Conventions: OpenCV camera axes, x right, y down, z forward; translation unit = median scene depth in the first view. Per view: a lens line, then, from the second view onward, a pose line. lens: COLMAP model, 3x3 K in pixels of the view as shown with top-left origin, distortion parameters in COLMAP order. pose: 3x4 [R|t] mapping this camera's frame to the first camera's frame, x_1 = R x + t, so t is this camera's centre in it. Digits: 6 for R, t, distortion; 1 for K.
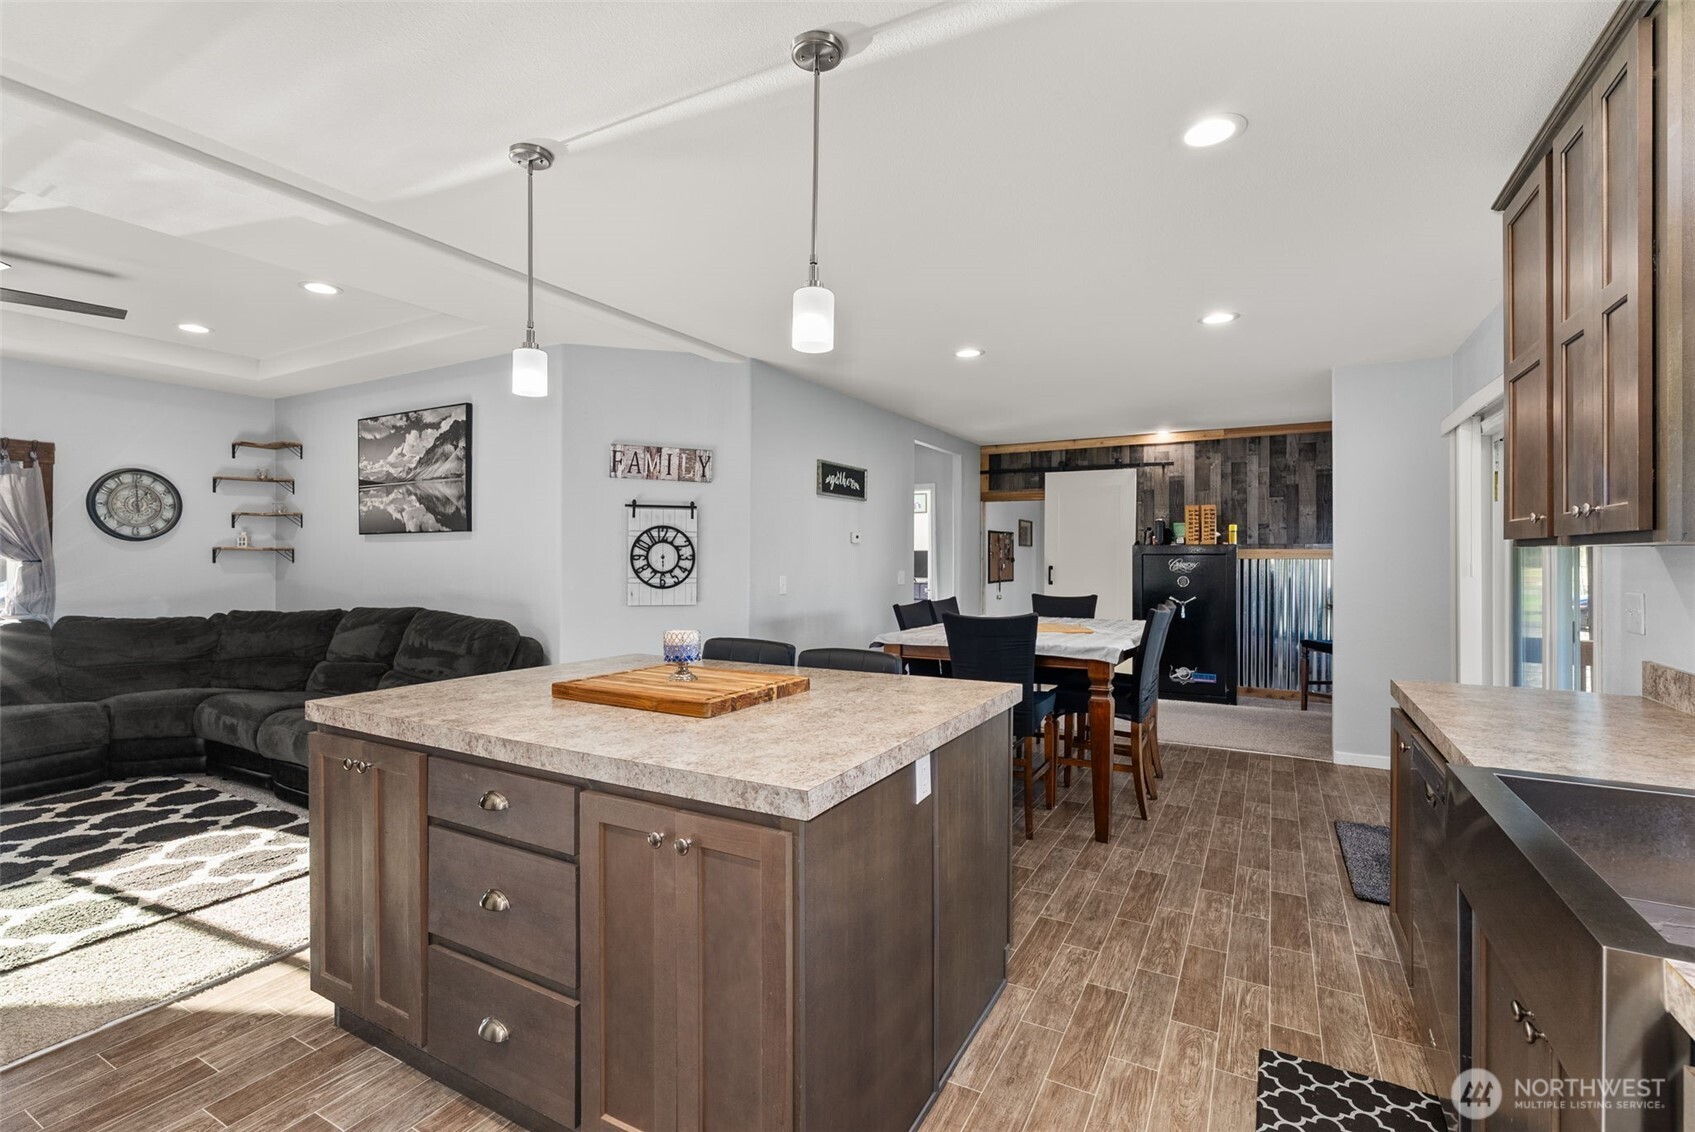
lens RADIAL K [[776.4, 0, 852.9], [0, 776.4, 555.0], [0, 0, 1]] dist [-0.010372, 0.001228]
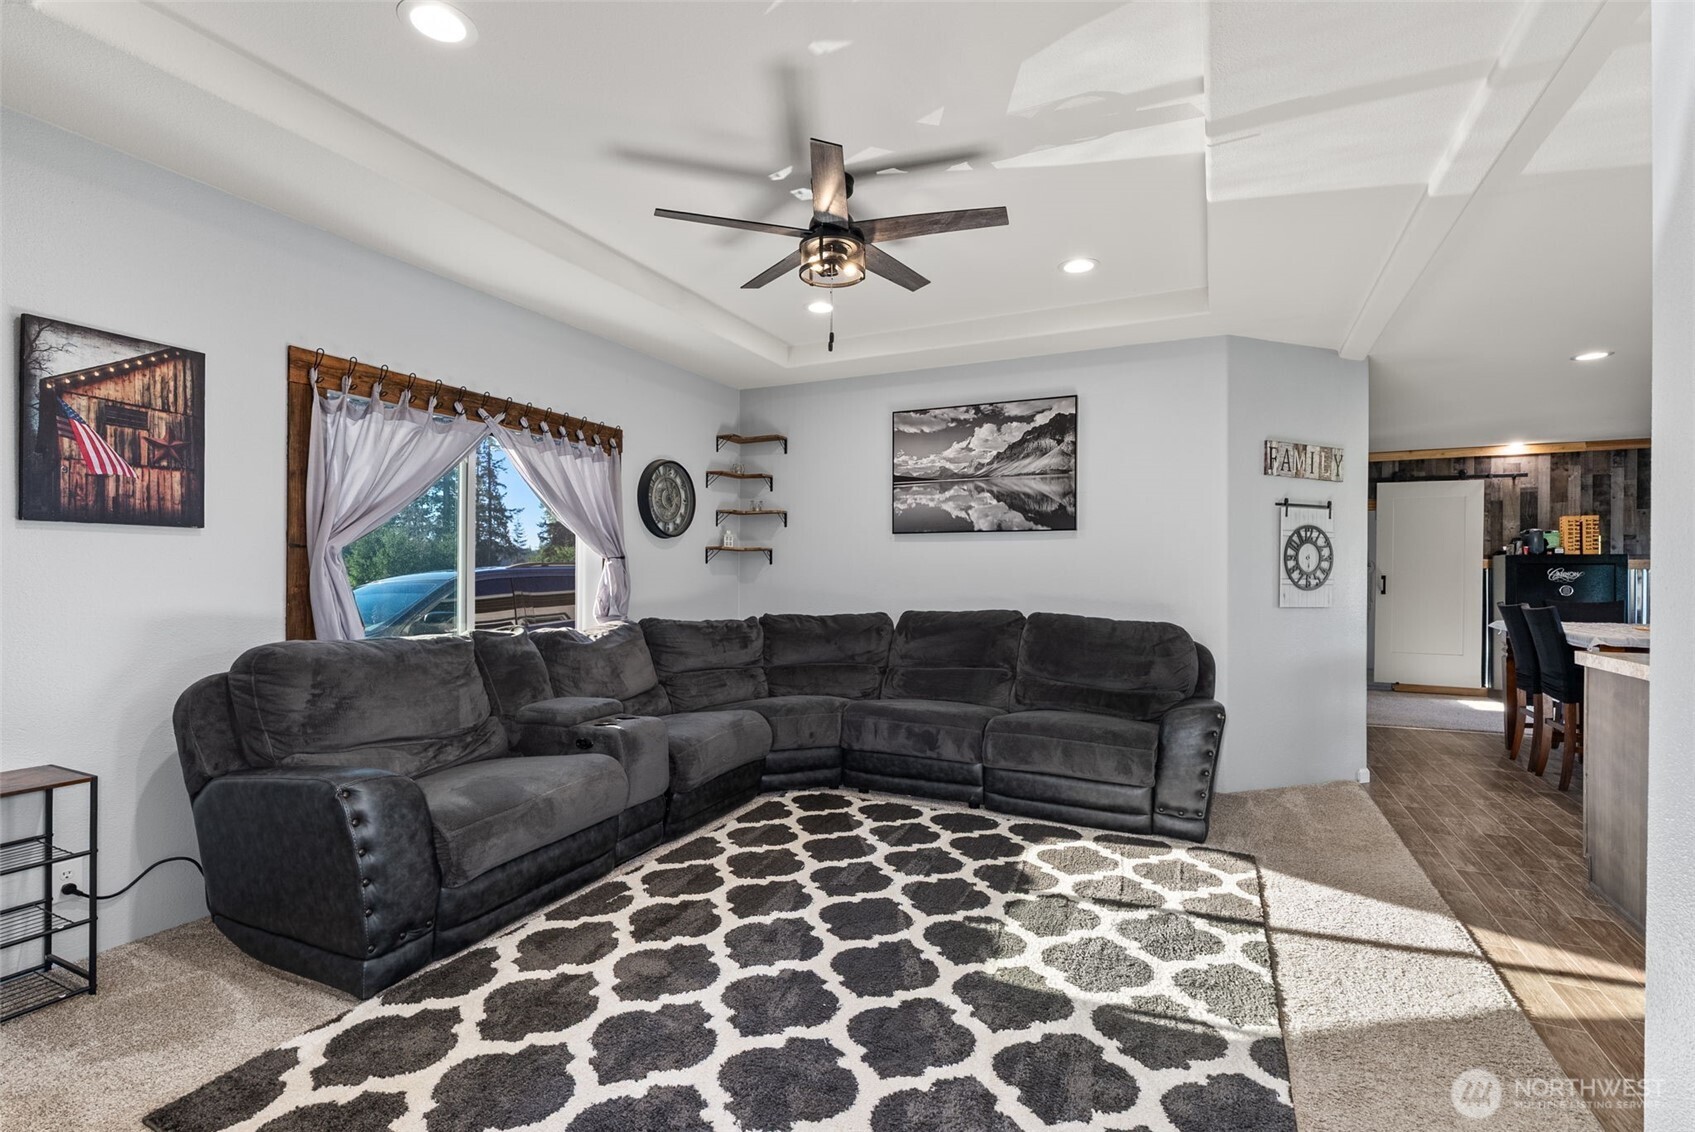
lens RADIAL K [[776.4, 0, 848.1], [0, 776.4, 576.5], [0, 0, 1]] dist [-0.010372, 0.001228]
pose [[0.998196, 0.005803, 0.059754, -0.788410], [-0.006197, 0.999960, 0.006409, 0.021200], [-0.059714, -0.006768, 0.998193, 0.057815]]
